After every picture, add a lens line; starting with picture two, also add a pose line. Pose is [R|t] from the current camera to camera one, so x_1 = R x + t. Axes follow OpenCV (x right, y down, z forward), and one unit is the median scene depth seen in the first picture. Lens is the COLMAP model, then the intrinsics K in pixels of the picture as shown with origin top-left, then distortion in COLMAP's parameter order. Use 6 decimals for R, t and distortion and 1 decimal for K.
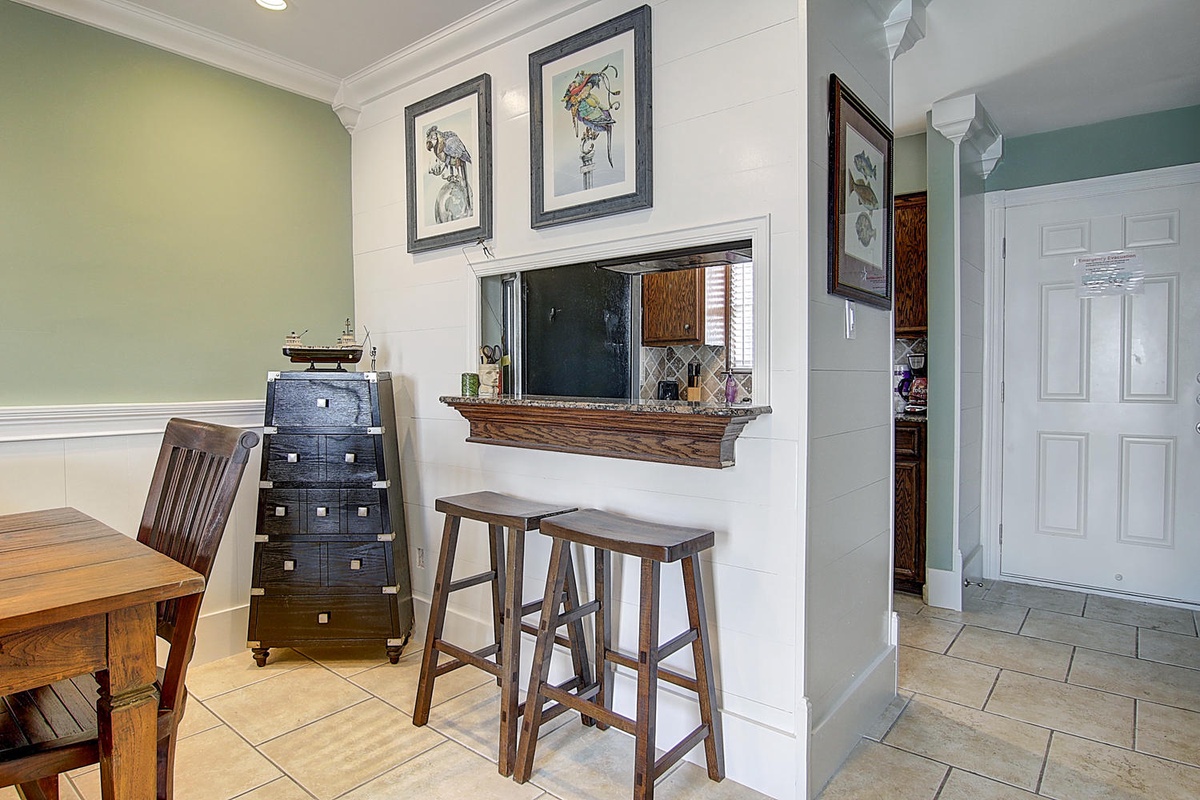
lens RADIAL K [[661.3, 0, 600.0], [0, 661.3, 400.0], [0, 0, 1]] dist [-0.013670, -0.001807]
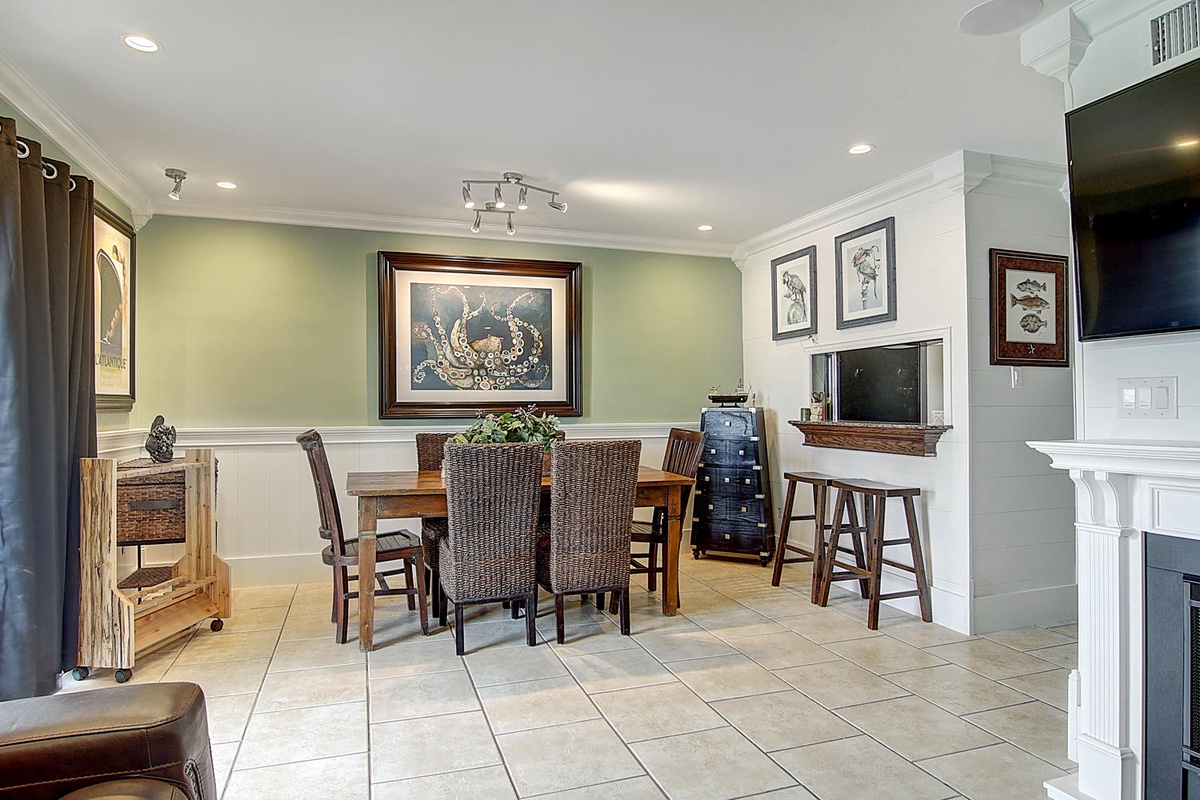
lens RADIAL K [[661.3, 0, 600.0], [0, 661.3, 400.0], [0, 0, 1]] dist [-0.013670, -0.001807]
pose [[0.847057, -0.011198, -0.531385, 0.290460], [-0.014031, 0.998958, -0.043417, 0.024357], [0.531317, 0.044233, 0.846017, -0.837972]]
